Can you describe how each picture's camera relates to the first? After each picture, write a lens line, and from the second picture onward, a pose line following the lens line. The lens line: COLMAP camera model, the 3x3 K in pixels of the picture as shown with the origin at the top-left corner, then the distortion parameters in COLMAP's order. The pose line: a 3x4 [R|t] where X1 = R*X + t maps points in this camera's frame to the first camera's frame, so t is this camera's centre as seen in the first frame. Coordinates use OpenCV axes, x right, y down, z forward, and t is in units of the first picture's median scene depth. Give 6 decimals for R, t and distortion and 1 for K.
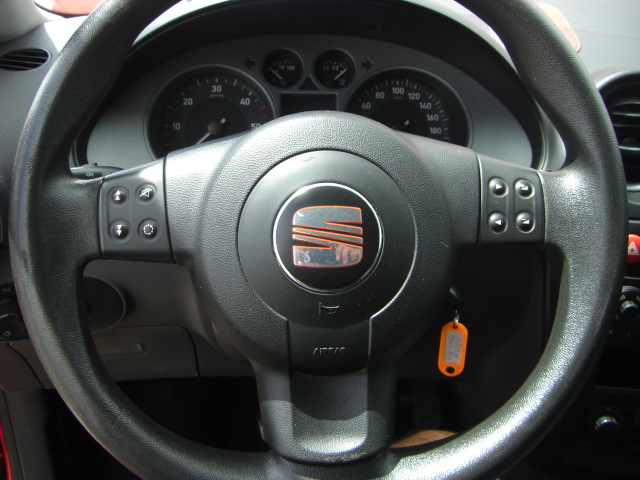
lens RADIAL K [[727.3, 0, 317.0], [0, 727.3, 201.2], [0, 0, 1]] dist [-0.185659, 0.123206]
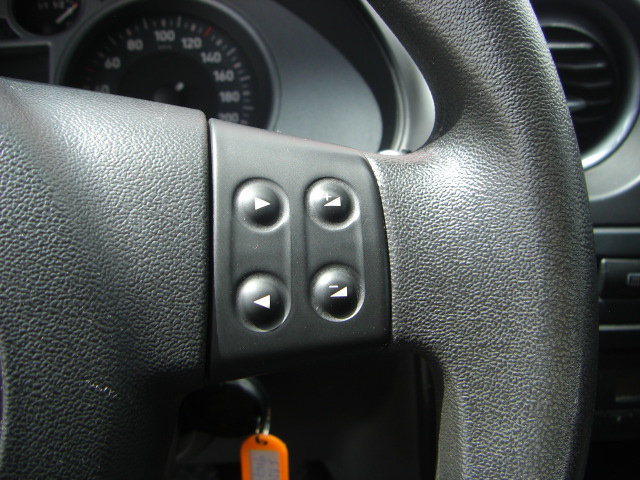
lens RADIAL K [[727.3, 0, 317.0], [0, 727.3, 201.2], [0, 0, 1]] dist [-0.185659, 0.123206]
pose [[0.985962, -0.071164, 0.151046, 0.152374], [0.068790, 0.997412, 0.020896, -0.018836], [-0.152143, -0.010213, 0.988306, 0.421173]]
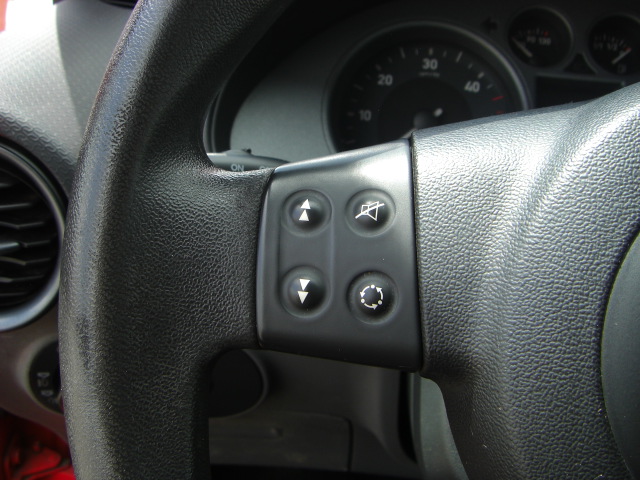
lens RADIAL K [[727.3, 0, 317.0], [0, 727.3, 201.2], [0, 0, 1]] dist [-0.185659, 0.123206]
pose [[0.981811, 0.086993, -0.168756, -0.129557], [-0.093585, 0.995113, -0.031495, -0.000326], [0.165192, 0.046715, 0.985154, 0.370563]]
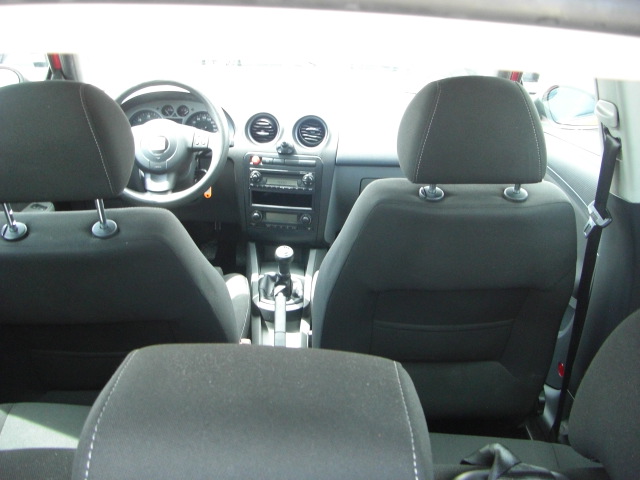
lens RADIAL K [[727.3, 0, 317.0], [0, 727.3, 201.2], [0, 0, 1]] dist [-0.185659, 0.123206]
pose [[0.999729, 0.022405, -0.006287, 0.709603], [-0.022763, 0.997669, -0.064328, 0.456386], [0.004831, 0.064453, 0.997909, -2.411053]]
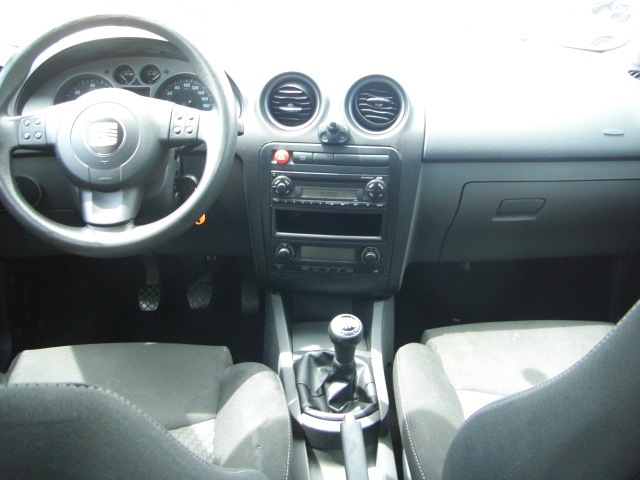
lens RADIAL K [[727.3, 0, 317.0], [0, 727.3, 201.2], [0, 0, 1]] dist [-0.185659, 0.123206]
pose [[0.999636, -0.008481, 0.025621, 0.445316], [0.009213, 0.999549, -0.028566, 0.230957], [-0.025367, 0.028791, 0.999264, -0.983347]]
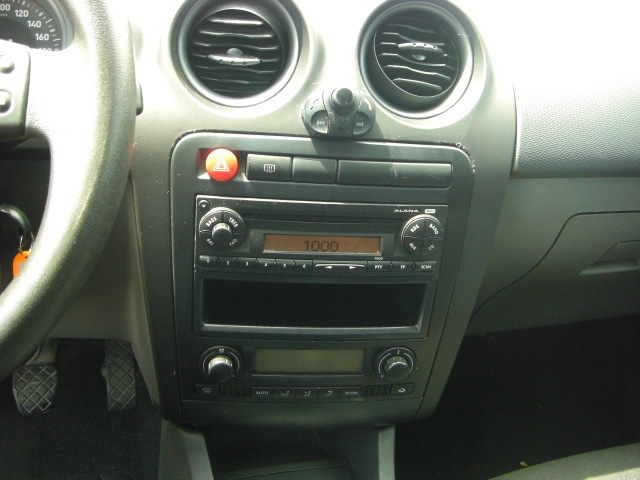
lens RADIAL K [[727.3, 0, 317.0], [0, 727.3, 201.2], [0, 0, 1]] dist [-0.185659, 0.123206]
pose [[0.969169, -0.013698, 0.246017, 0.303224], [0.012577, 0.999902, 0.006127, 0.098940], [-0.246077, -0.002844, 0.969246, 0.063502]]
